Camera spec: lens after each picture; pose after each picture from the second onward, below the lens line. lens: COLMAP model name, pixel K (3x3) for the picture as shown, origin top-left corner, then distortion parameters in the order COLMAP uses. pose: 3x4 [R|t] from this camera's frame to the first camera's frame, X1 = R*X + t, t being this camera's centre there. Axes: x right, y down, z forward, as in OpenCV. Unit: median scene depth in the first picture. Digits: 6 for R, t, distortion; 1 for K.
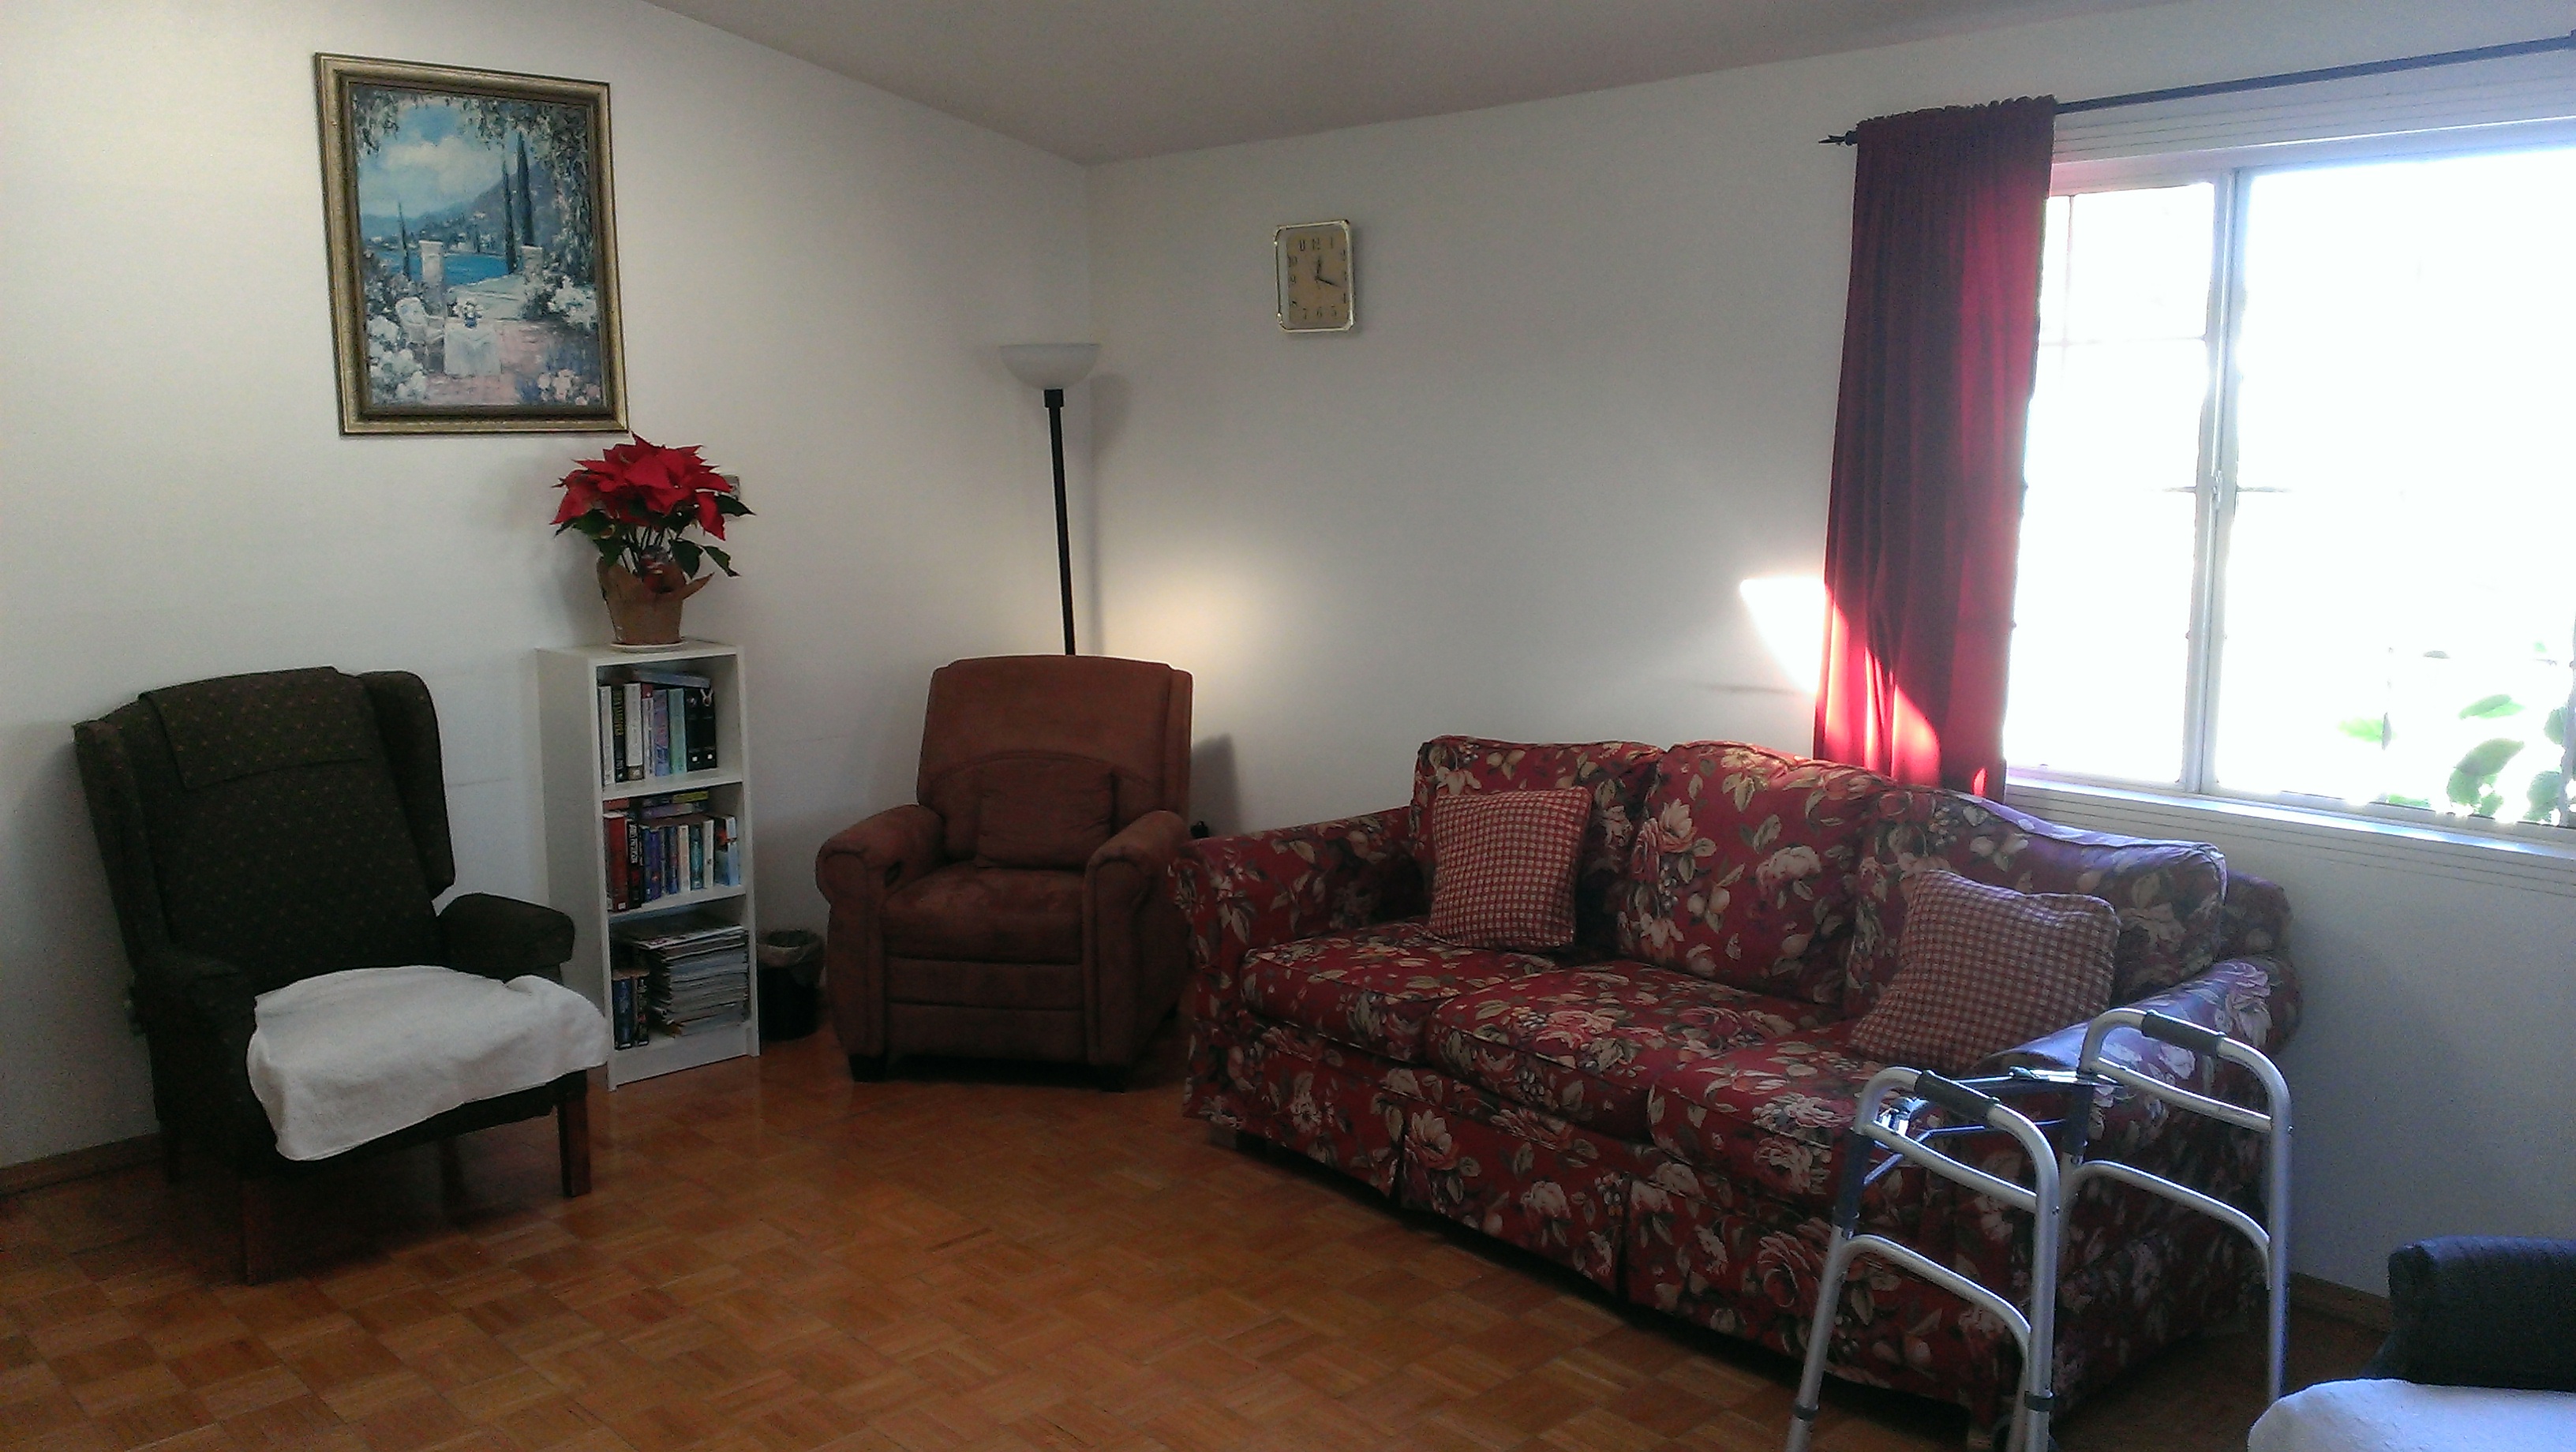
lens RADIAL K [[2037.5, 0, 1286.4], [0, 2037.5, 717.3], [0, 0, 1]] dist [0.156626, -0.292429]
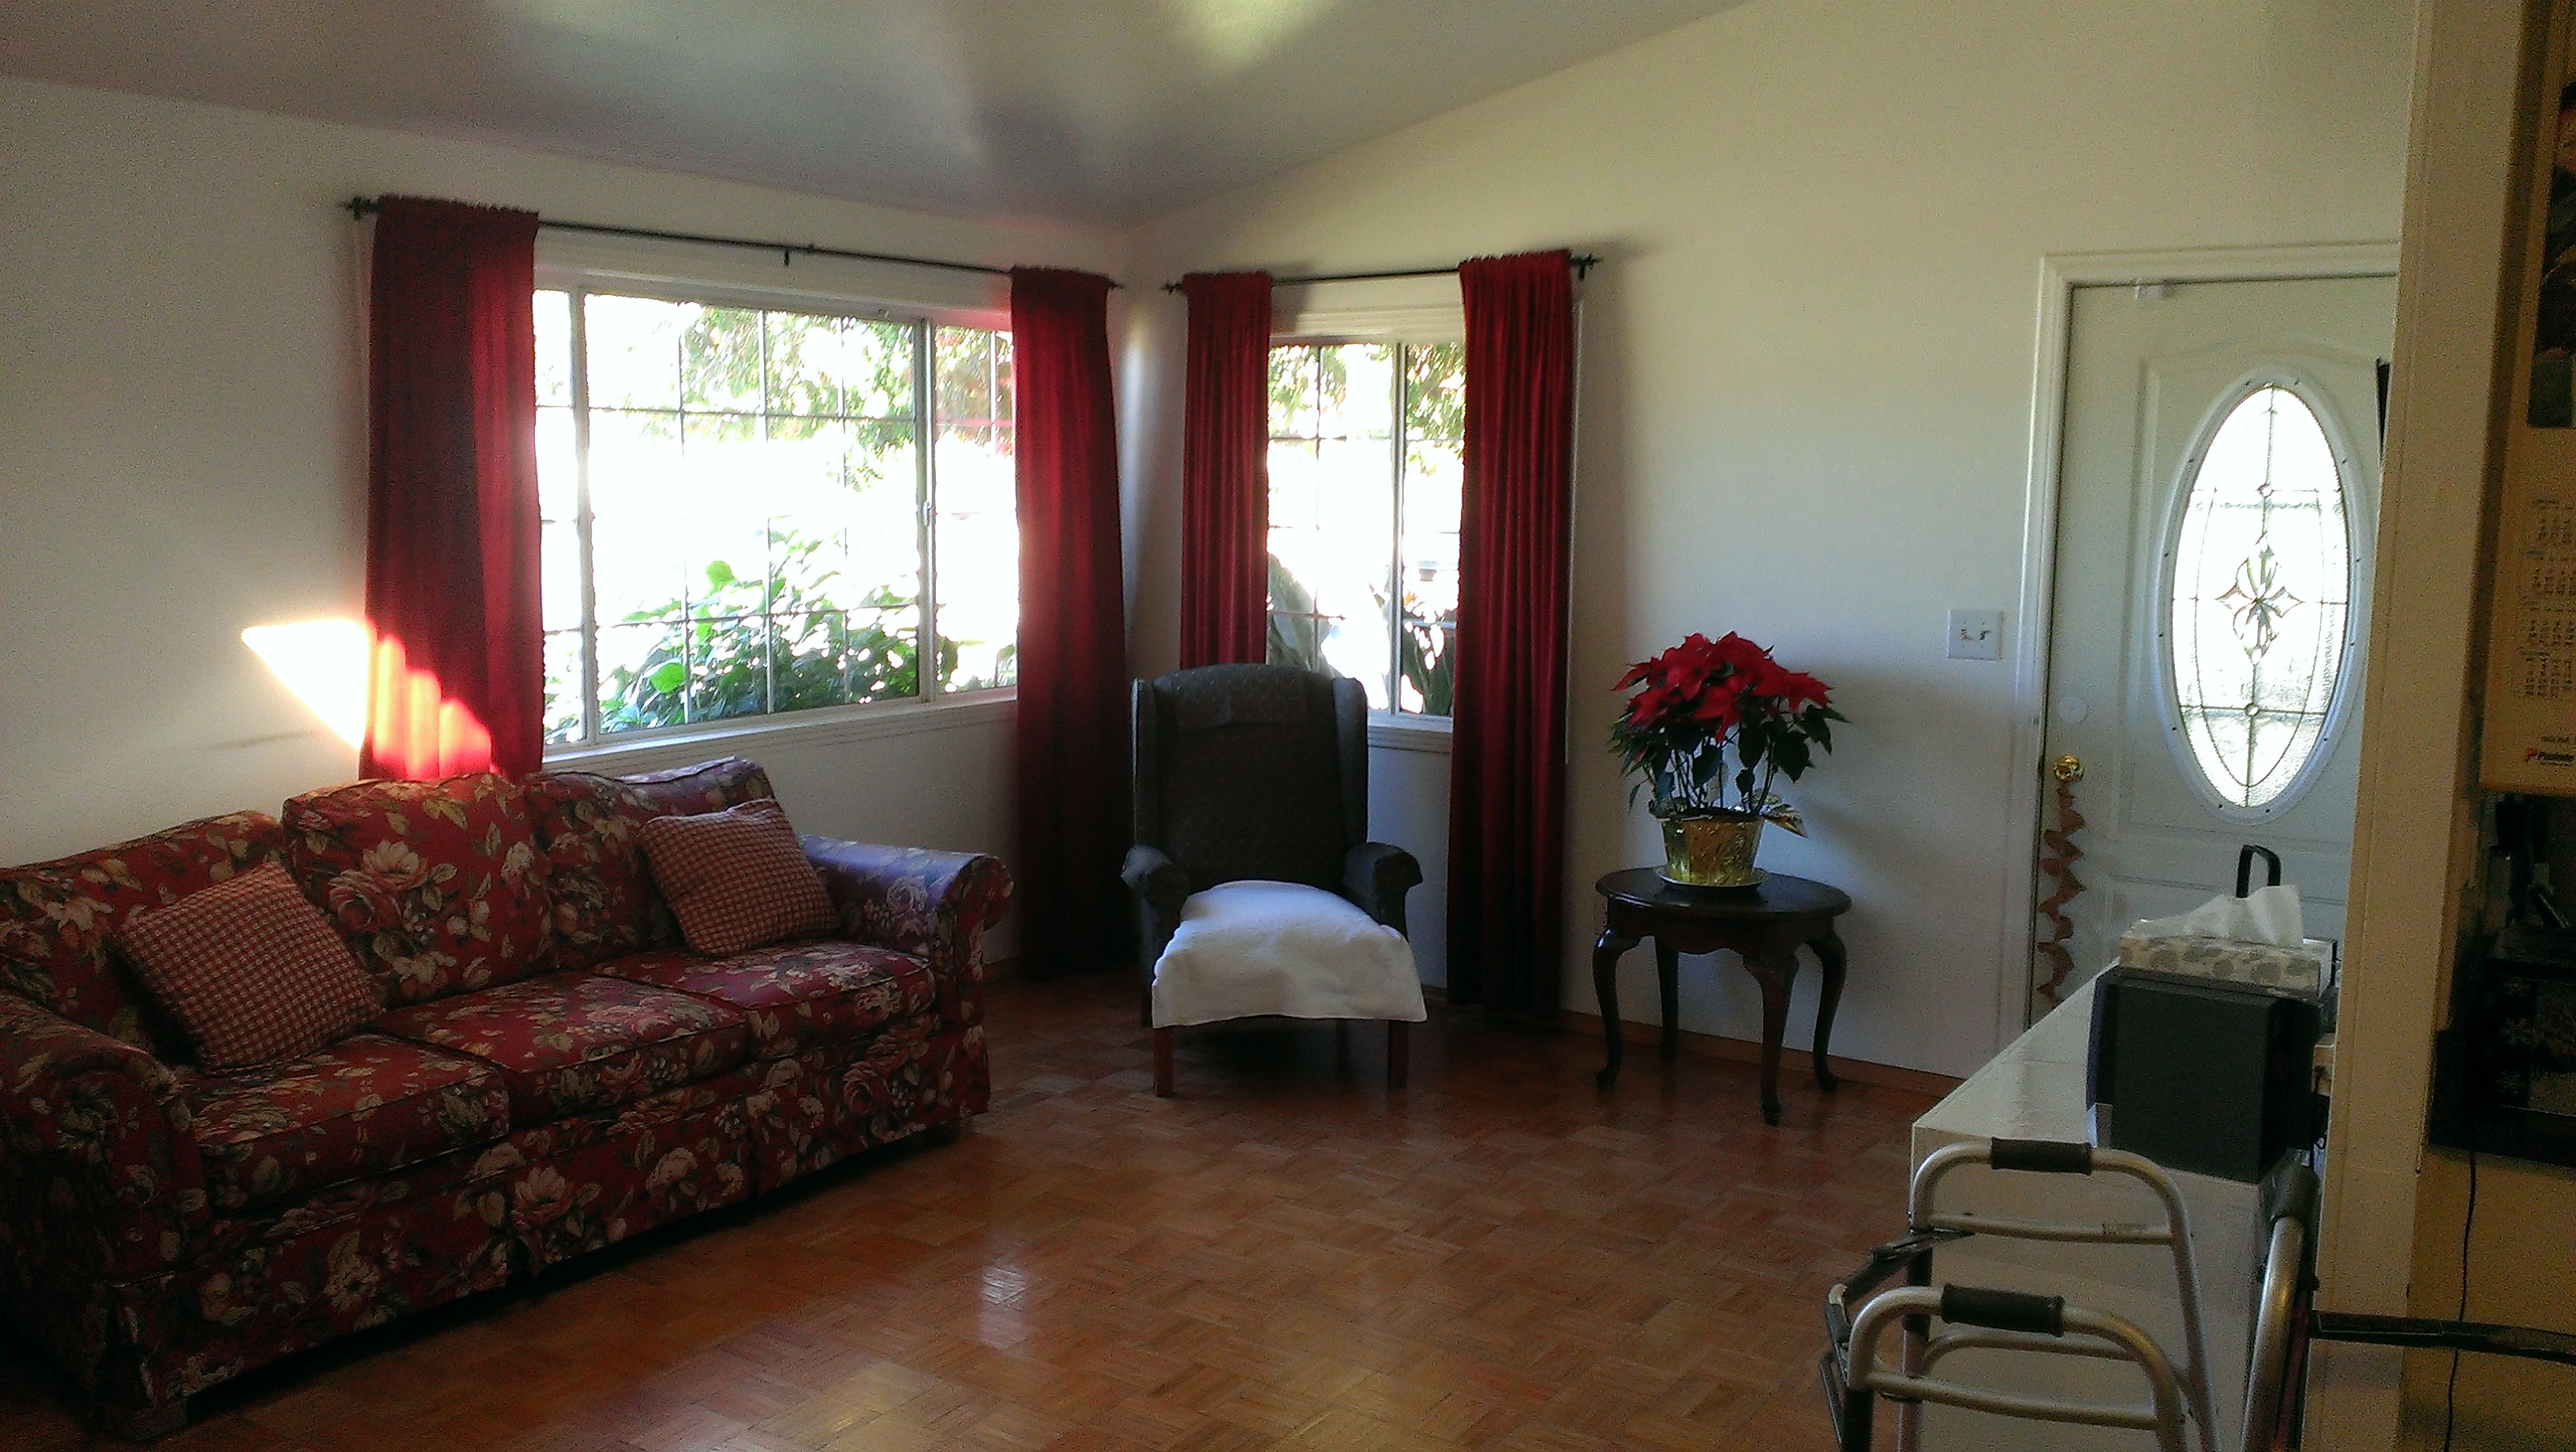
lens RADIAL K [[2037.5, 0, 1286.4], [0, 2037.5, 717.3], [0, 0, 1]] dist [0.156626, -0.292429]
pose [[-0.232405, -0.111187, 0.966243, -0.933582], [0.141992, 0.978922, 0.146798, -0.110915], [-0.962199, 0.171315, -0.211718, 0.821889]]
